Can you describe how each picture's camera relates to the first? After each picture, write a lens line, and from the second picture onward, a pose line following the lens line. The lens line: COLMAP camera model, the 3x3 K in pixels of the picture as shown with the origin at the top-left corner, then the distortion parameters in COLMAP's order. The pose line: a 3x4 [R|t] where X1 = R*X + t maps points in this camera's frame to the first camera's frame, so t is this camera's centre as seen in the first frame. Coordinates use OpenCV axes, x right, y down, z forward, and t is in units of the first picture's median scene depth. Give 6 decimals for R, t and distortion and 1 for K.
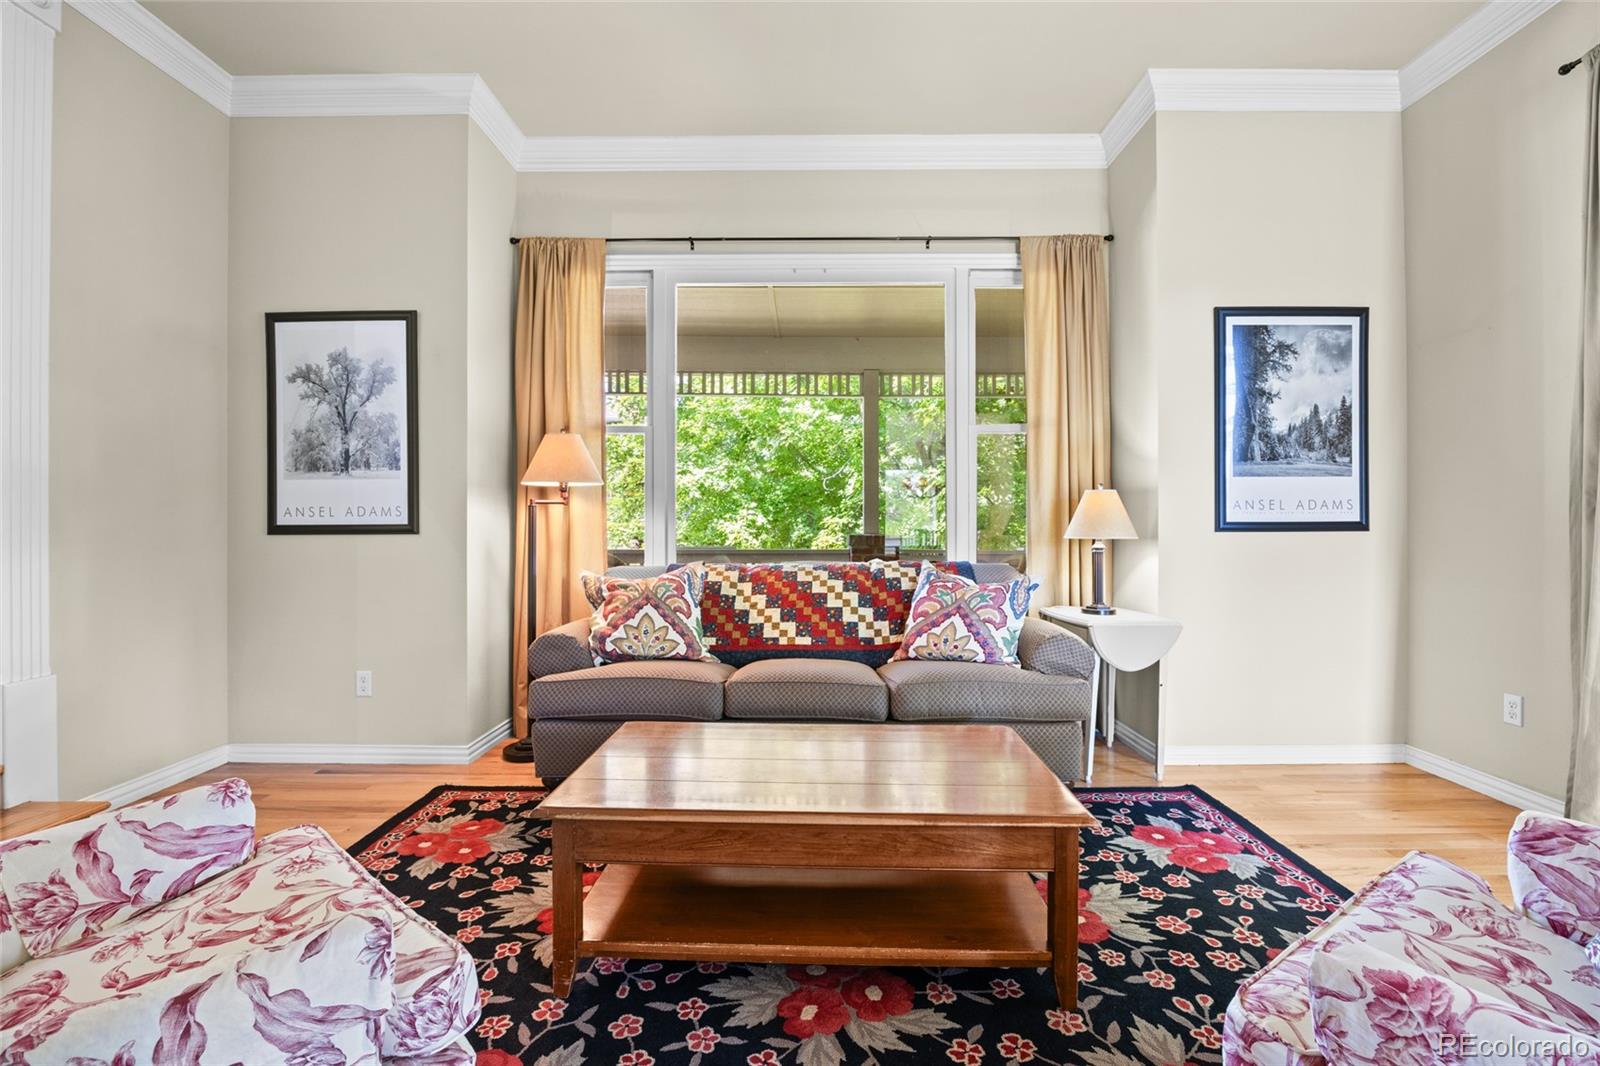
lens RADIAL K [[687.0, 0, 800.0], [0, 687.0, 533.0], [0, 0, 1]] dist [-0.011622, -0.000032]
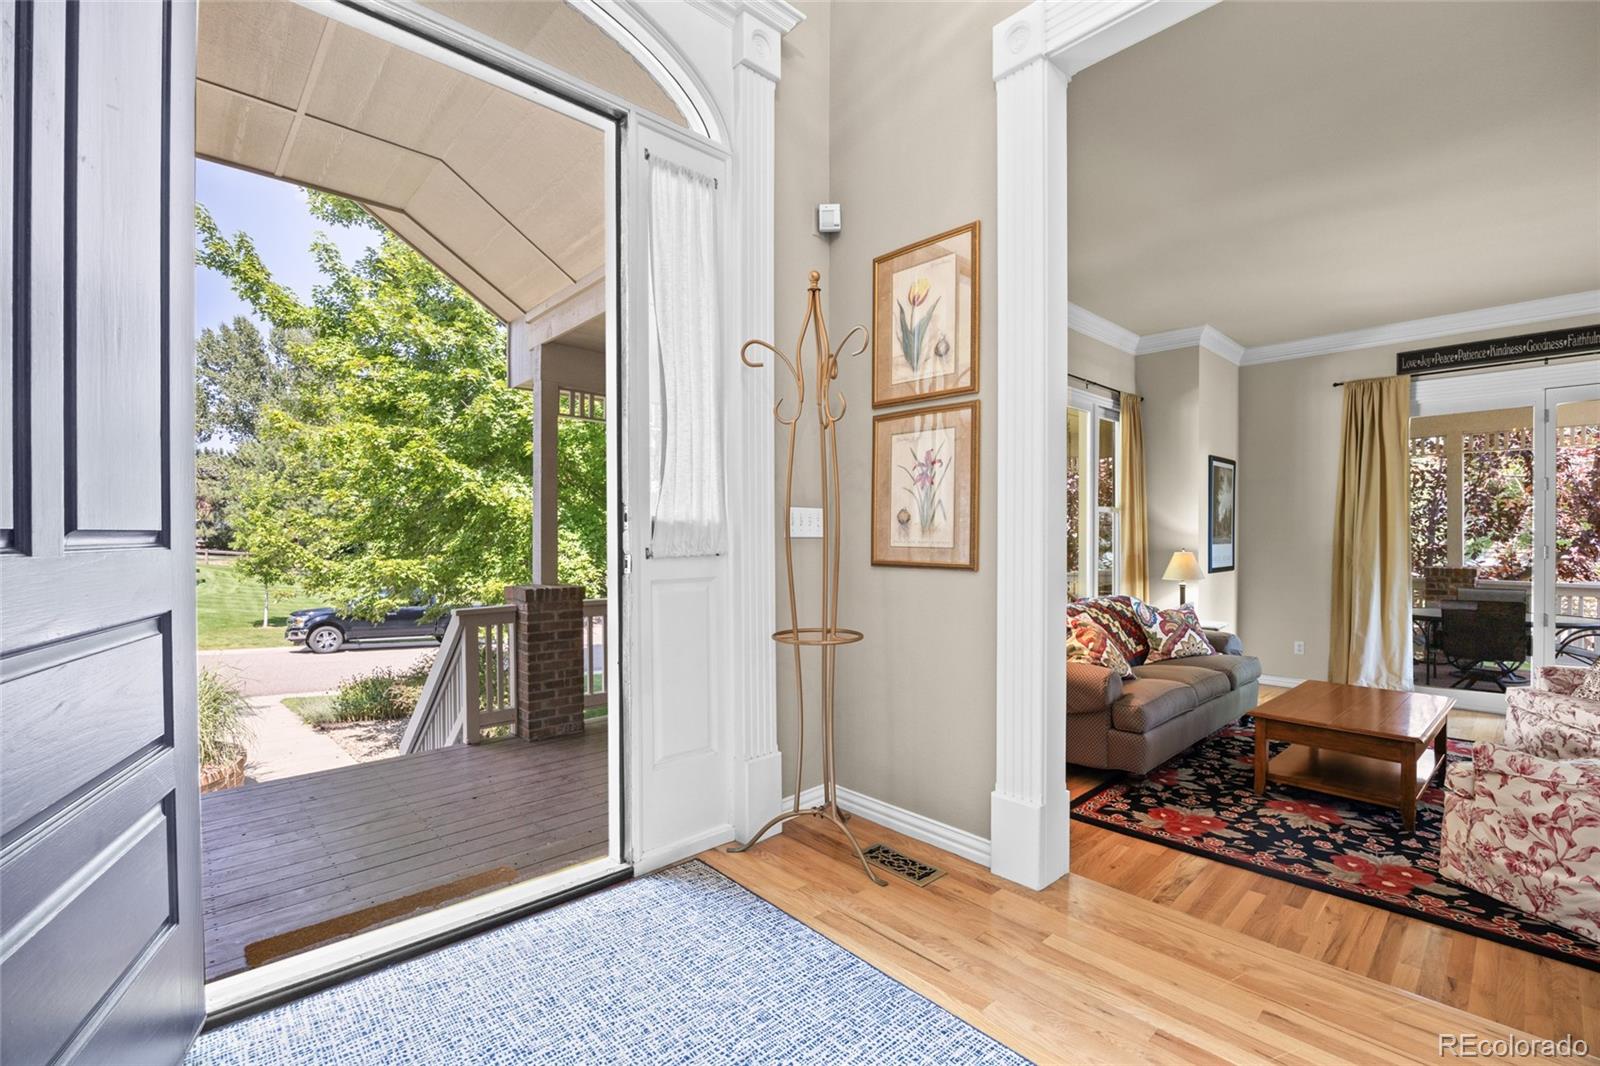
lens RADIAL K [[699.7, 0, 800.9], [0, 699.7, 542.4], [0, 0, 1]] dist [-0.016415, 0.000261]
pose [[0.718917, 0.003478, 0.695087, -1.908894], [0.003514, 0.999957, -0.008638, -0.096006], [-0.695087, 0.008653, 0.718874, 0.495592]]
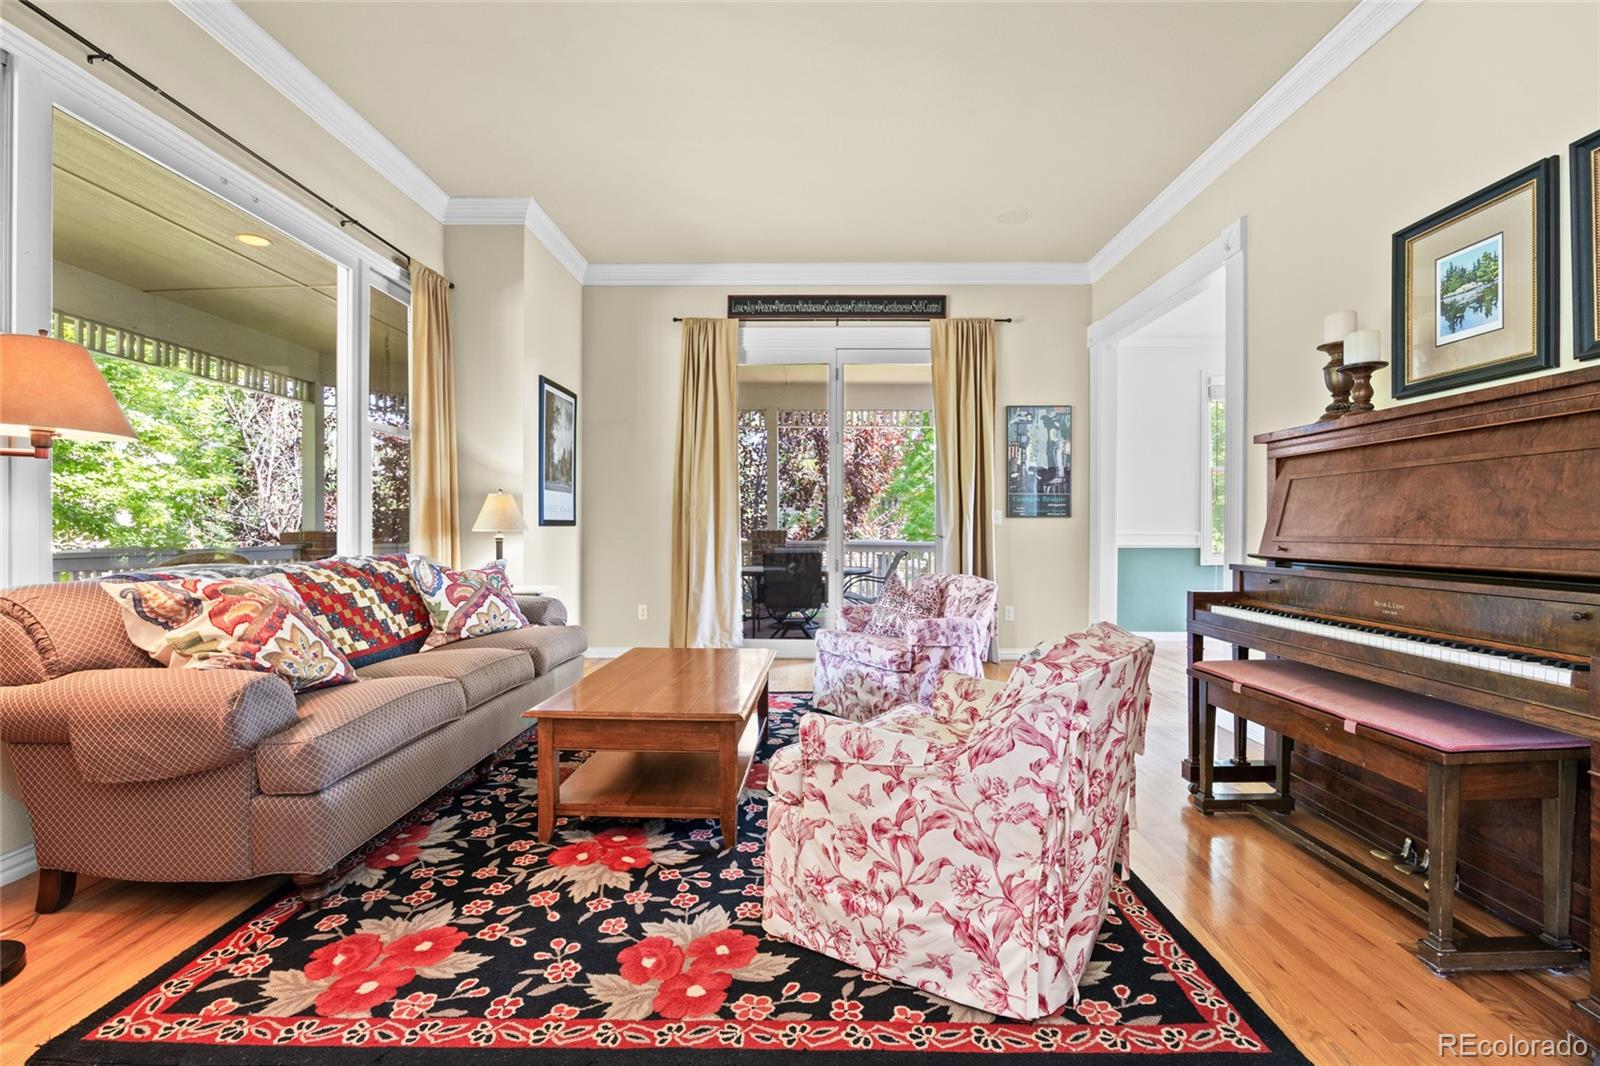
lens RADIAL K [[707.6, 0, 803.3], [0, 707.6, 532.1], [0, 0, 1]] dist [-0.013267, -0.000152]
pose [[-0.002093, 0.002039, 0.999996, -1.133407], [0.011322, 0.999934, -0.002015, 0.024035], [-0.999934, 0.011318, -0.002116, 0.536205]]
